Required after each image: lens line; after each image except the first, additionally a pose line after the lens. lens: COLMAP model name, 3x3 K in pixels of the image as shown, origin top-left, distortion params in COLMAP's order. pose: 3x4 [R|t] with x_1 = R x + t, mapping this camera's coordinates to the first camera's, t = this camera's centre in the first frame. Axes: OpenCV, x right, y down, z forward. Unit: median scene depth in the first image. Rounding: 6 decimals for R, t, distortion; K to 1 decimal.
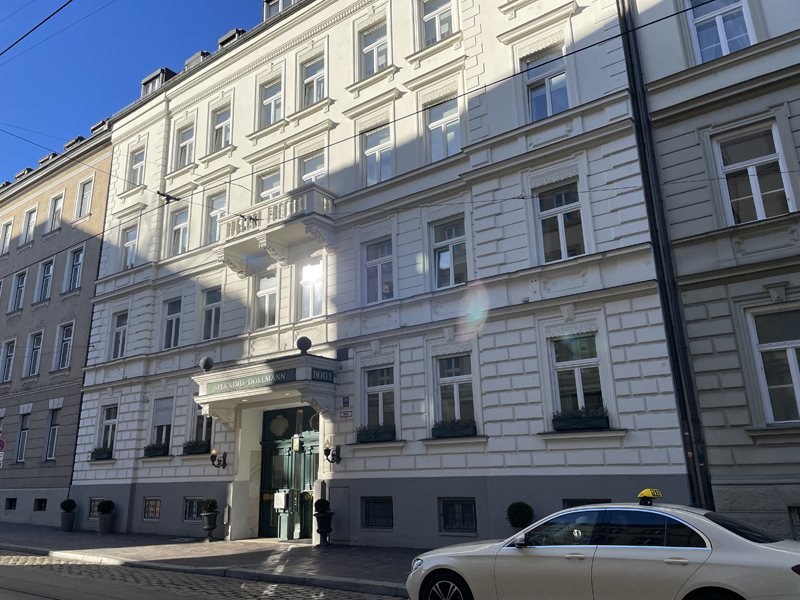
lens RADIAL K [[614.1, 0, 399.3], [0, 614.1, 302.3], [0, 0, 1]] dist [0.063820, -0.002132]
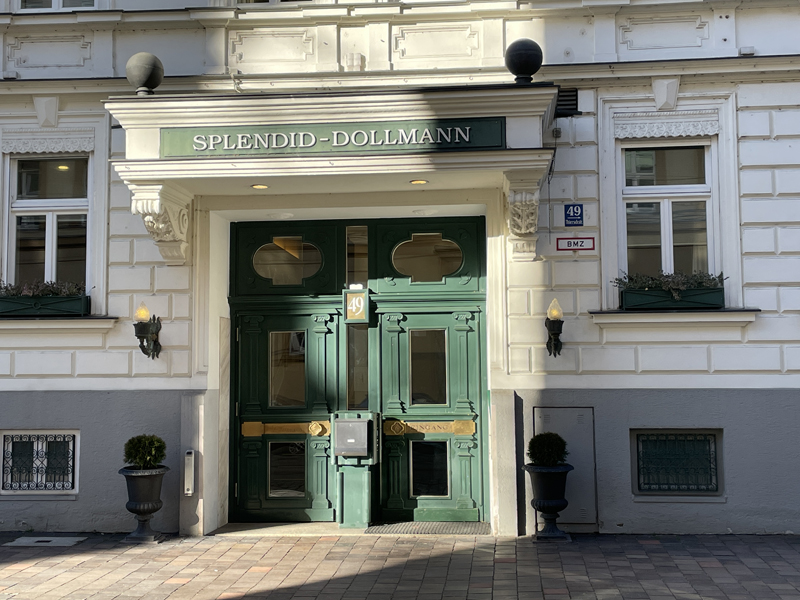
lens RADIAL K [[1079.8, 0, 400.0], [0, 1079.8, 296.3], [0, 0, 1]] dist [0.066523, 0.000000]
pose [[0.852473, 0.056662, 0.519691, -0.526253], [-0.151596, 0.978187, 0.142018, 0.118663], [-0.500308, -0.199850, 0.842468, 0.389034]]
